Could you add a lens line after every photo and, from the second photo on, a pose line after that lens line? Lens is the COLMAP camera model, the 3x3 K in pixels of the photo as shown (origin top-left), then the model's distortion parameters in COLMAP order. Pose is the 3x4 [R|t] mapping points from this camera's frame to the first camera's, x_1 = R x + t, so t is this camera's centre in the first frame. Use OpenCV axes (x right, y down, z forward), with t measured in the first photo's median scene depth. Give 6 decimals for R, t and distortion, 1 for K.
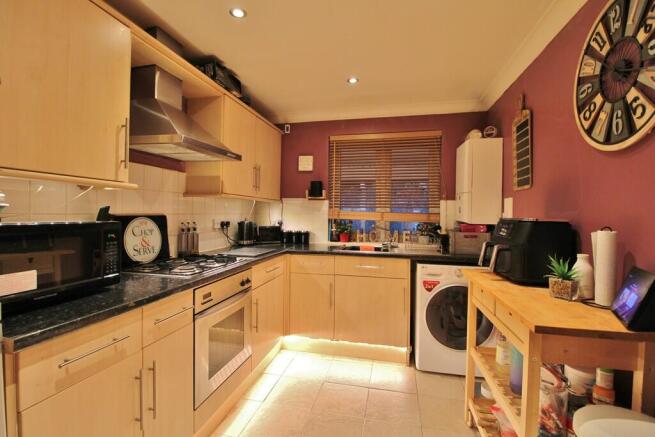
lens RADIAL K [[300.6, 0, 328.0], [0, 300.6, 218.7], [0, 0, 1]] dist [-0.017250, -0.002664]
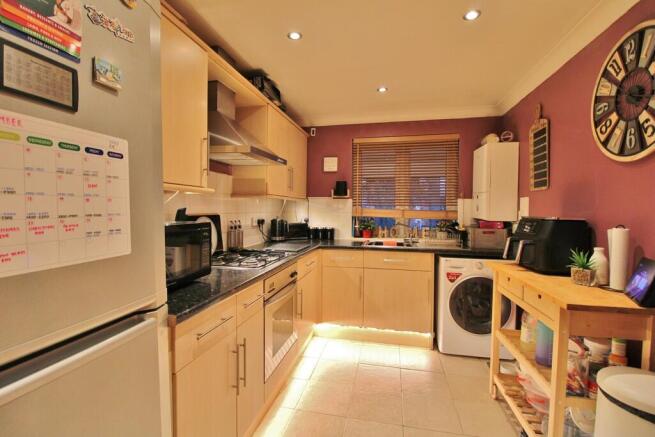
lens RADIAL K [[300.6, 0, 326.3], [0, 300.6, 219.6], [0, 0, 1]] dist [-0.017250, -0.002664]
pose [[0.999990, -0.003773, 0.002378, -0.149582], [0.003730, 0.999829, 0.018088, -0.012294], [-0.002446, -0.018079, 0.999834, -0.114824]]
